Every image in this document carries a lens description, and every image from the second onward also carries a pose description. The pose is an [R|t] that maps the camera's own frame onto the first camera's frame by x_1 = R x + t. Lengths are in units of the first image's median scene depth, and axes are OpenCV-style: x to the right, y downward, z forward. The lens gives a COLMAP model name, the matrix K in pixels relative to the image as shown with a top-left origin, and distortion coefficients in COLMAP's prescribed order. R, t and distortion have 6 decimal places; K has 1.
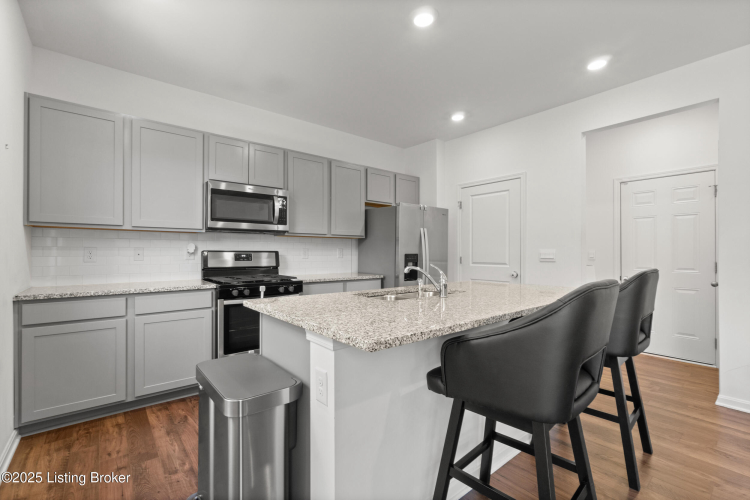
lens RADIAL K [[327.2, 0, 372.3], [0, 327.2, 250.4], [0, 0, 1]] dist [-0.009341, 0.000663]
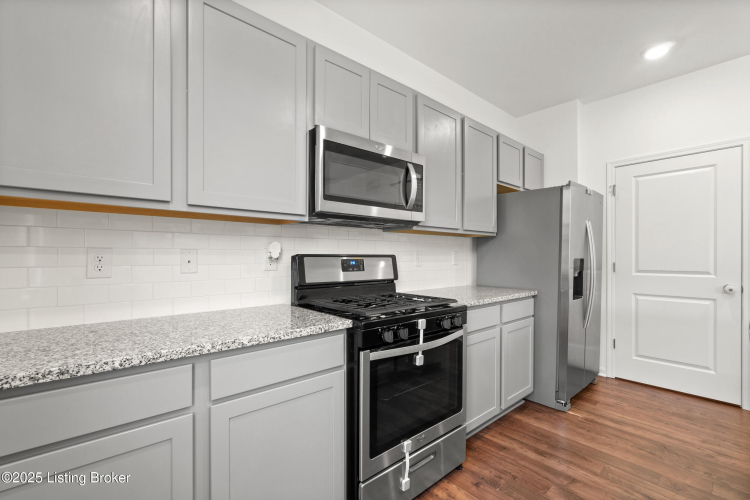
lens RADIAL K [[327.2, 0, 374.8], [0, 327.2, 254.2], [0, 0, 1]] dist [-0.009341, 0.000663]
pose [[0.999848, -0.002608, 0.017251, -0.390896], [0.002657, 0.999992, -0.002829, 0.002107], [-0.017244, 0.002874, 0.999847, 0.422963]]
